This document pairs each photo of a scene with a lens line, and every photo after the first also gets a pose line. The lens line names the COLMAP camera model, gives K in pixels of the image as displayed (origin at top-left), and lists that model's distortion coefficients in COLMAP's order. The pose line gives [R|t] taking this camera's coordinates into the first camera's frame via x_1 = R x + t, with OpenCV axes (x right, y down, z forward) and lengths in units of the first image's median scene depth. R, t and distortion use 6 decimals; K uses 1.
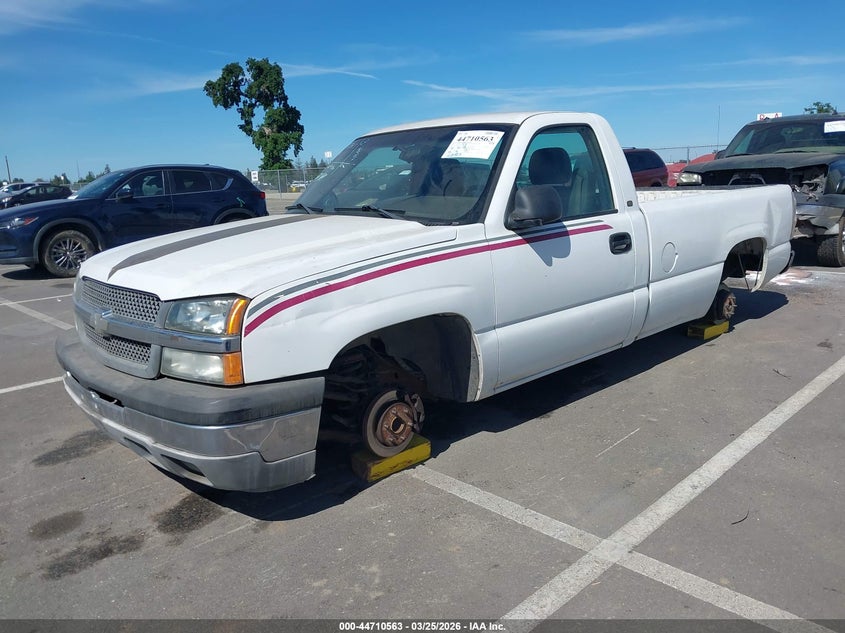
lens RADIAL K [[667.3, 0, 422.5], [0, 667.3, 316.5], [0, 0, 1]] dist [-0.017077, -0.002149]
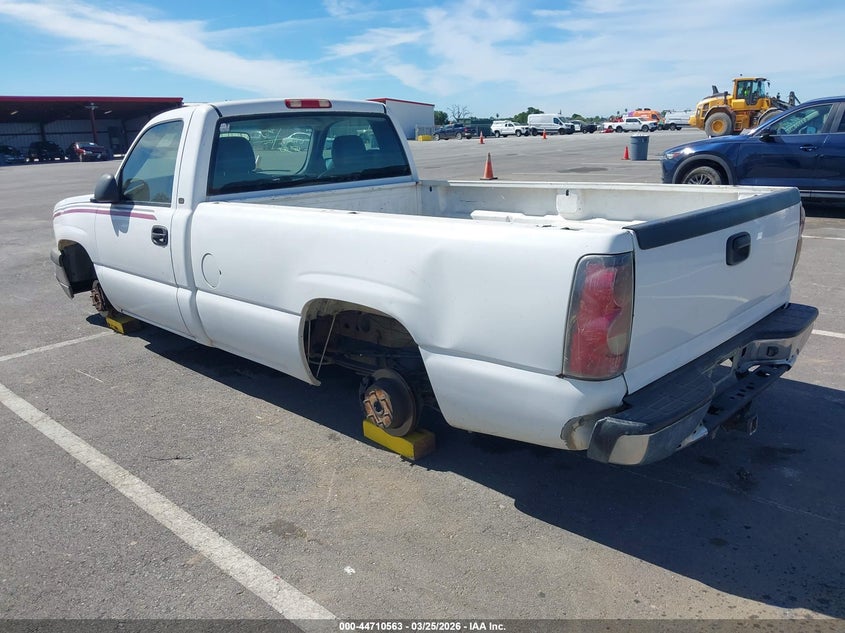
lens RADIAL K [[693.1, 0, 422.5], [0, 693.1, 316.5], [0, 0, 1]] dist [0.008181, 0.010669]
pose [[0.032445, 0.298857, -0.953746, 1.375691], [-0.170832, 0.941865, 0.289323, -0.372847], [0.984766, 0.153543, 0.081613, 1.316814]]
